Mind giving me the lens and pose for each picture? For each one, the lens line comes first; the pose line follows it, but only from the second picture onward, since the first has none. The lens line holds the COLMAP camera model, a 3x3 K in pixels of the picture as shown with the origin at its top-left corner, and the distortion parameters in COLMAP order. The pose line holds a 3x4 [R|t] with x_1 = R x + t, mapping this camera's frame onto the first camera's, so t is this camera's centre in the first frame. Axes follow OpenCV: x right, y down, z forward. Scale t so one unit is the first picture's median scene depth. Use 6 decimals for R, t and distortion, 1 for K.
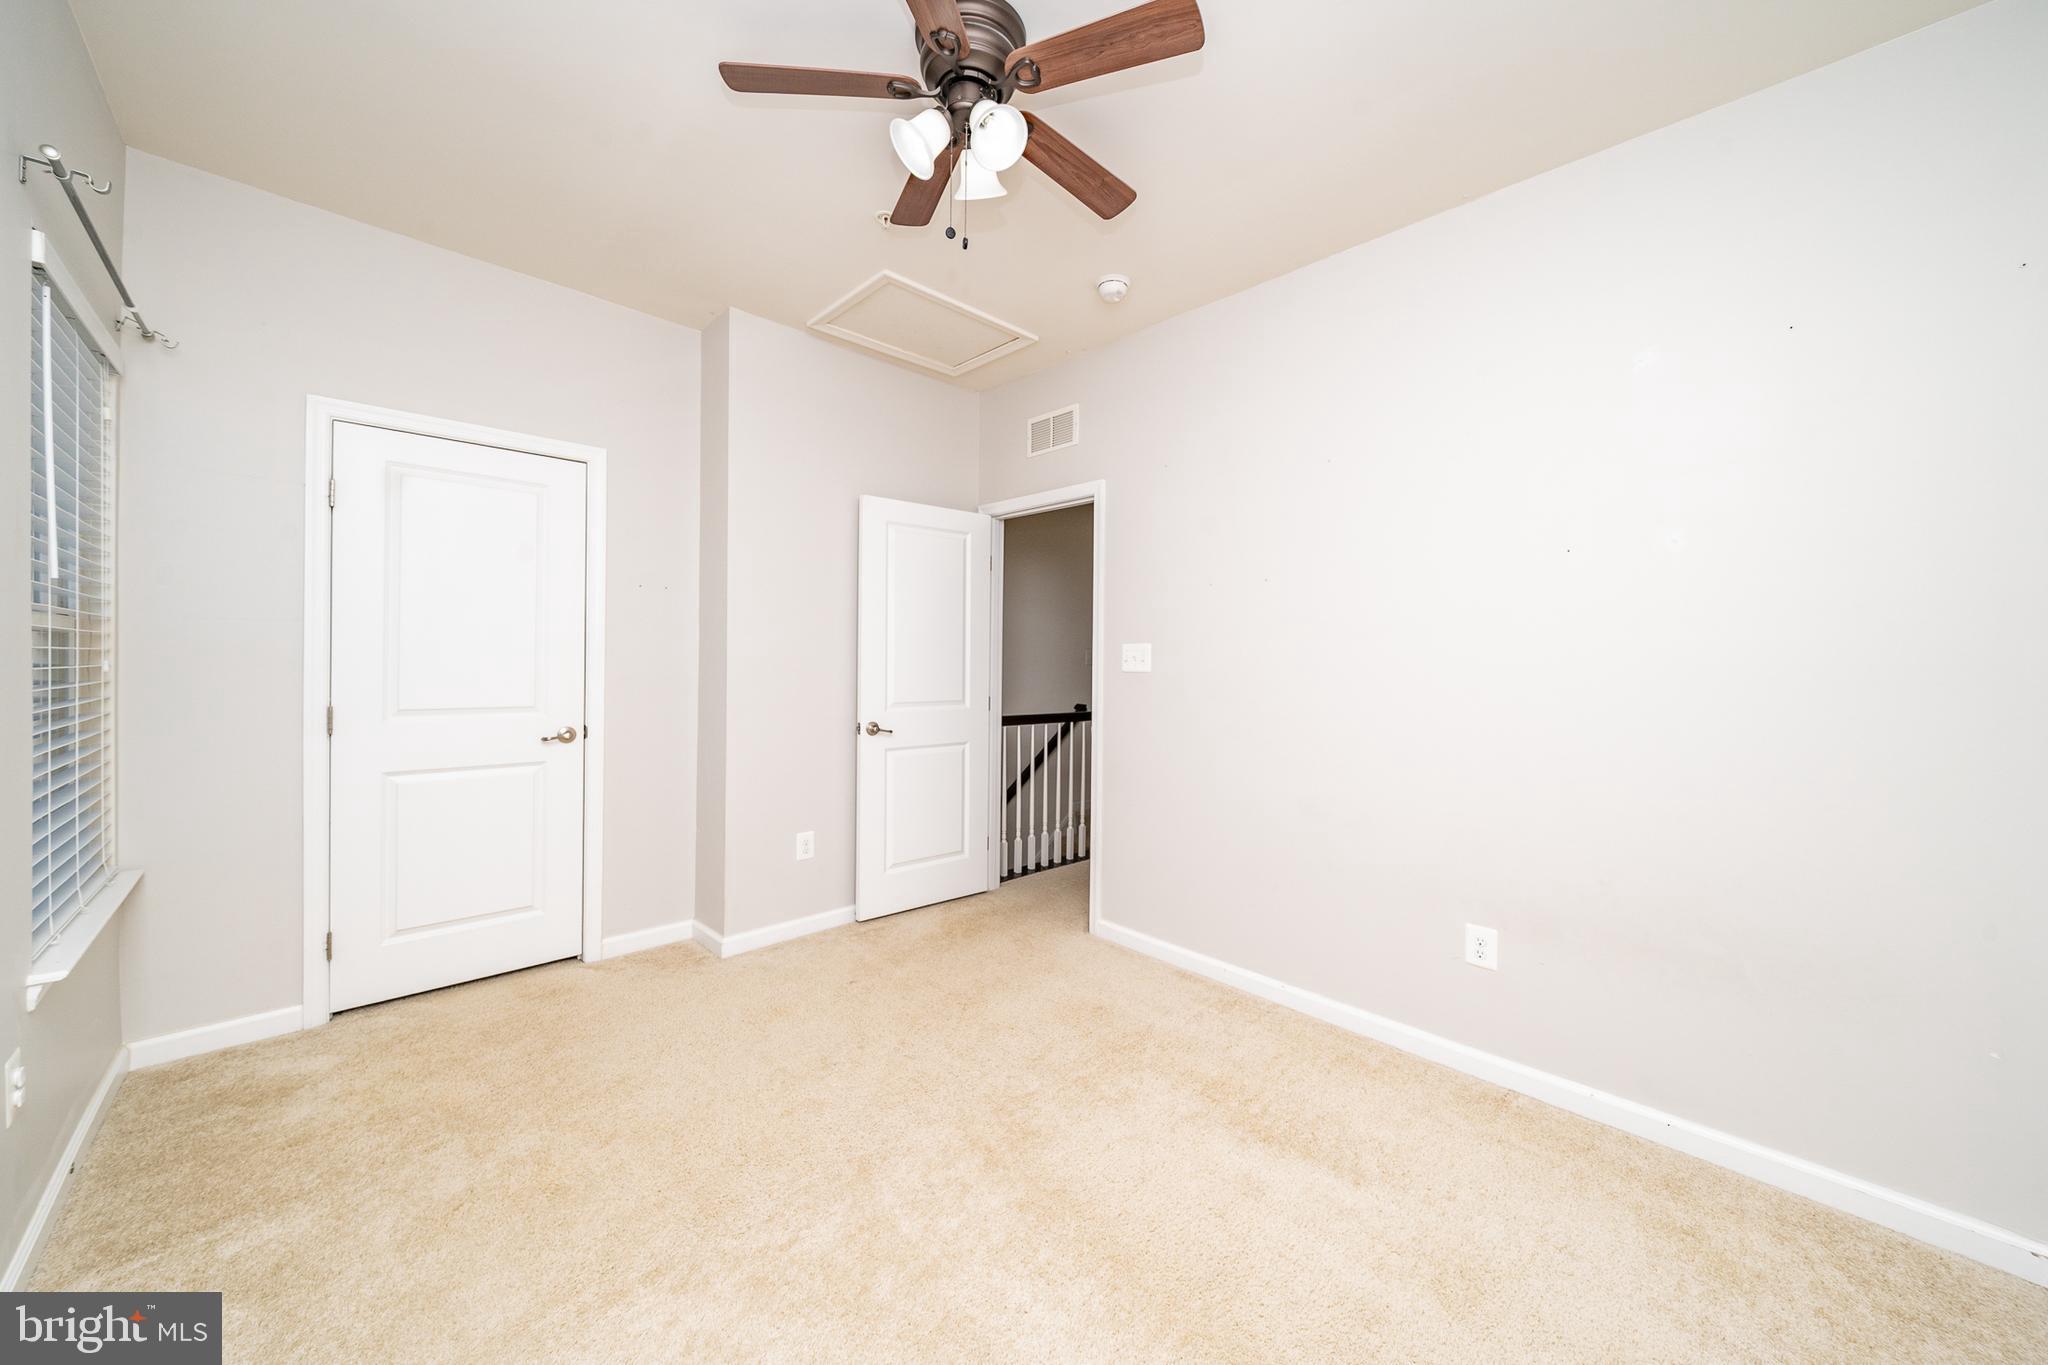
lens RADIAL K [[737.2, 0, 1041.4], [0, 737.2, 658.2], [0, 0, 1]] dist [-0.001746, -0.000088]
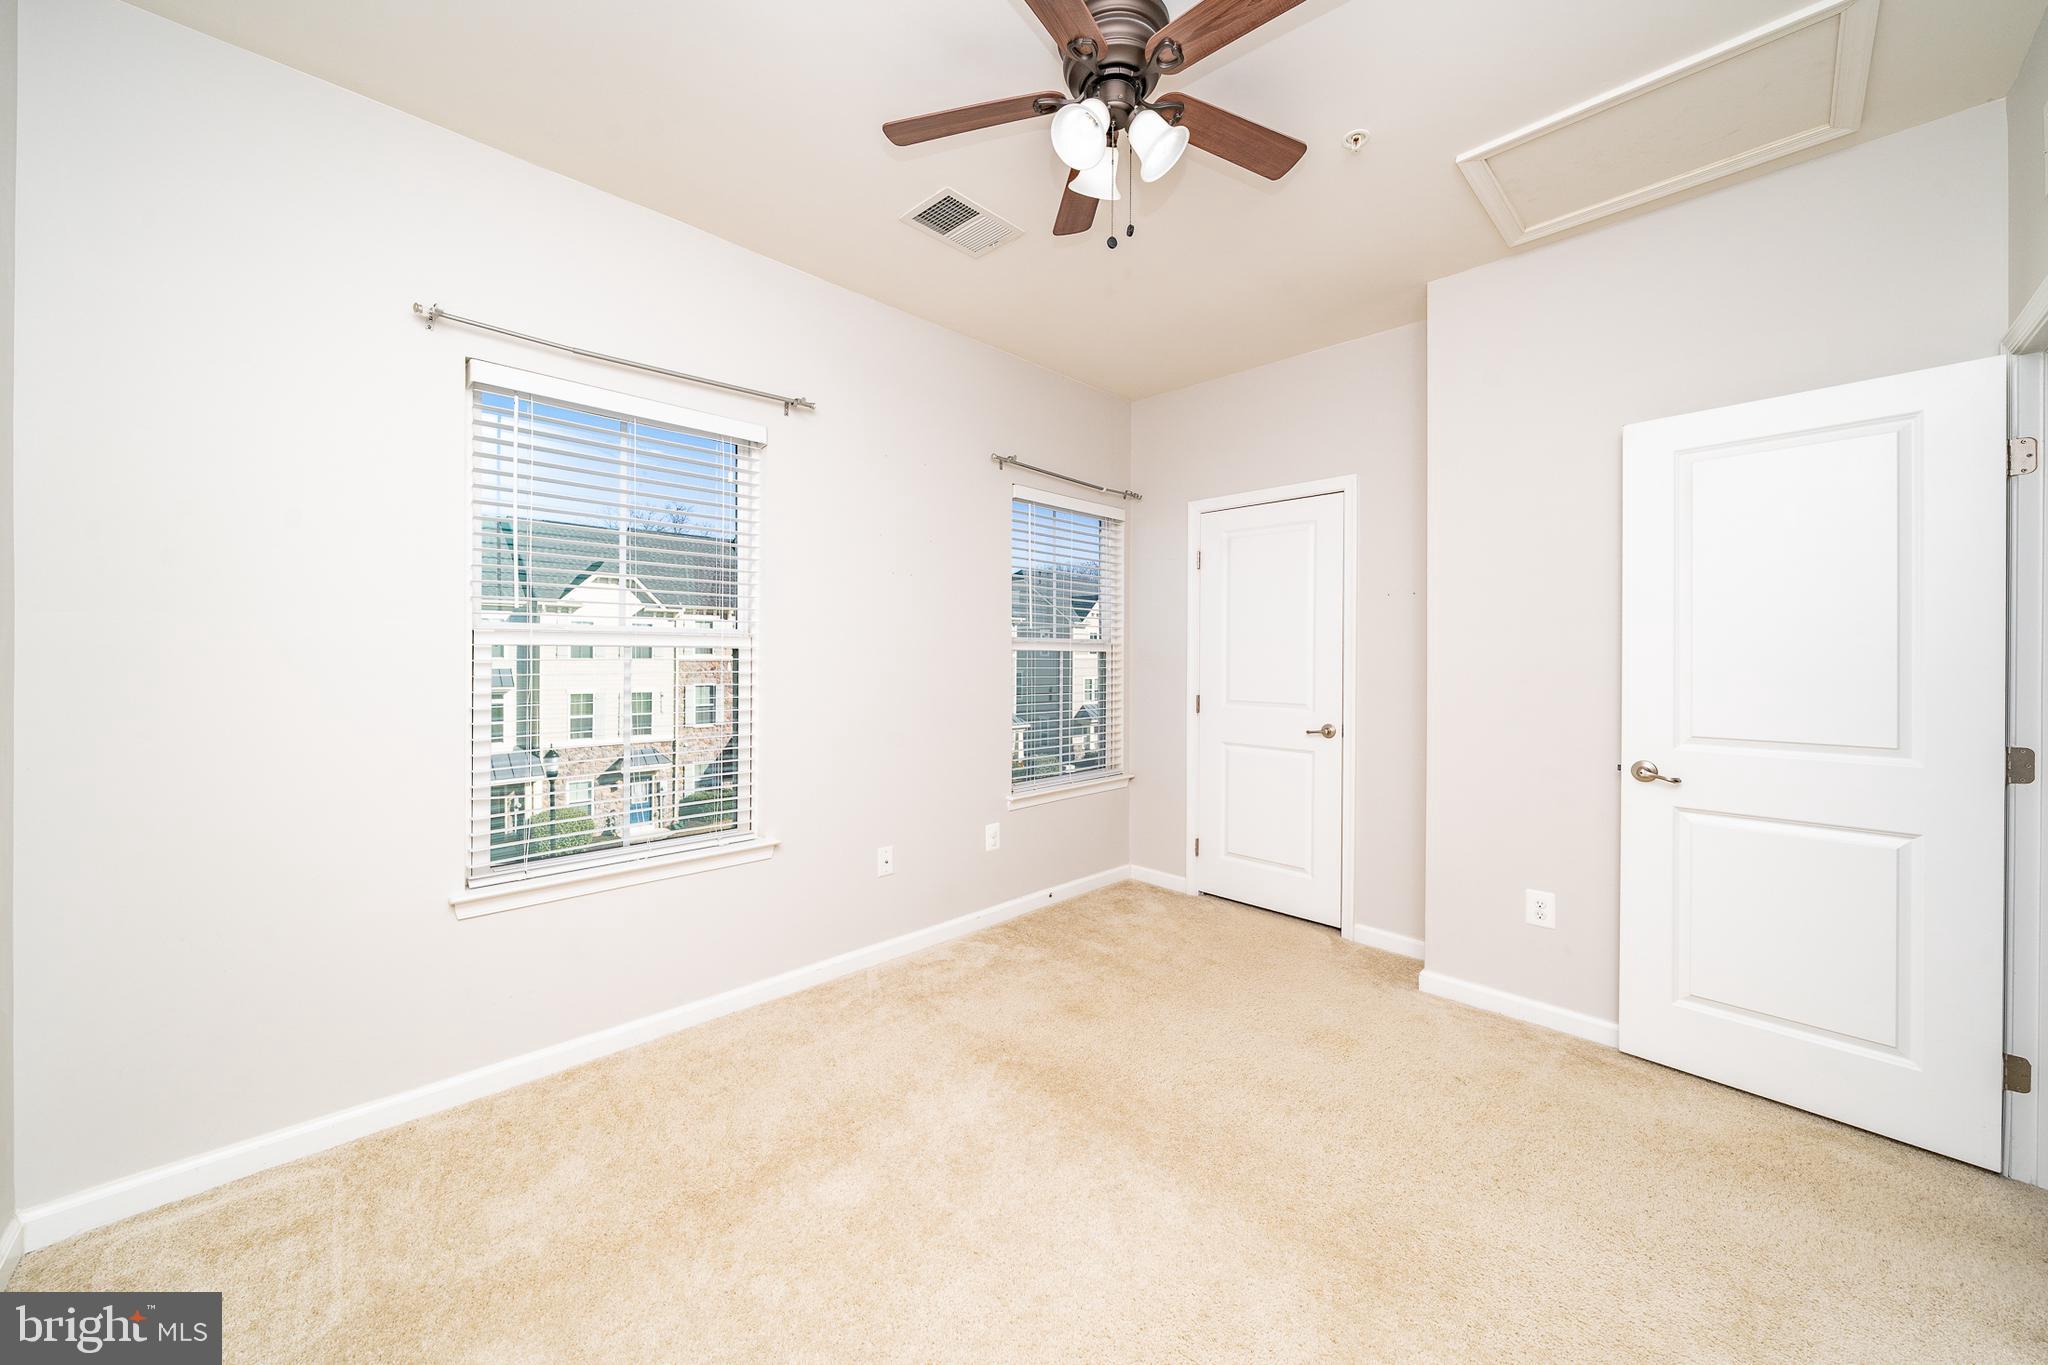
lens RADIAL K [[735.4, 0, 1035.3], [0, 735.4, 662.4], [0, 0, 1]] dist [-0.002212, -0.000326]
pose [[0.007237, -0.010222, -0.999922, 0.485291], [-0.010931, 0.999887, -0.010301, 0.012671], [0.999914, 0.011005, 0.007124, 0.508480]]
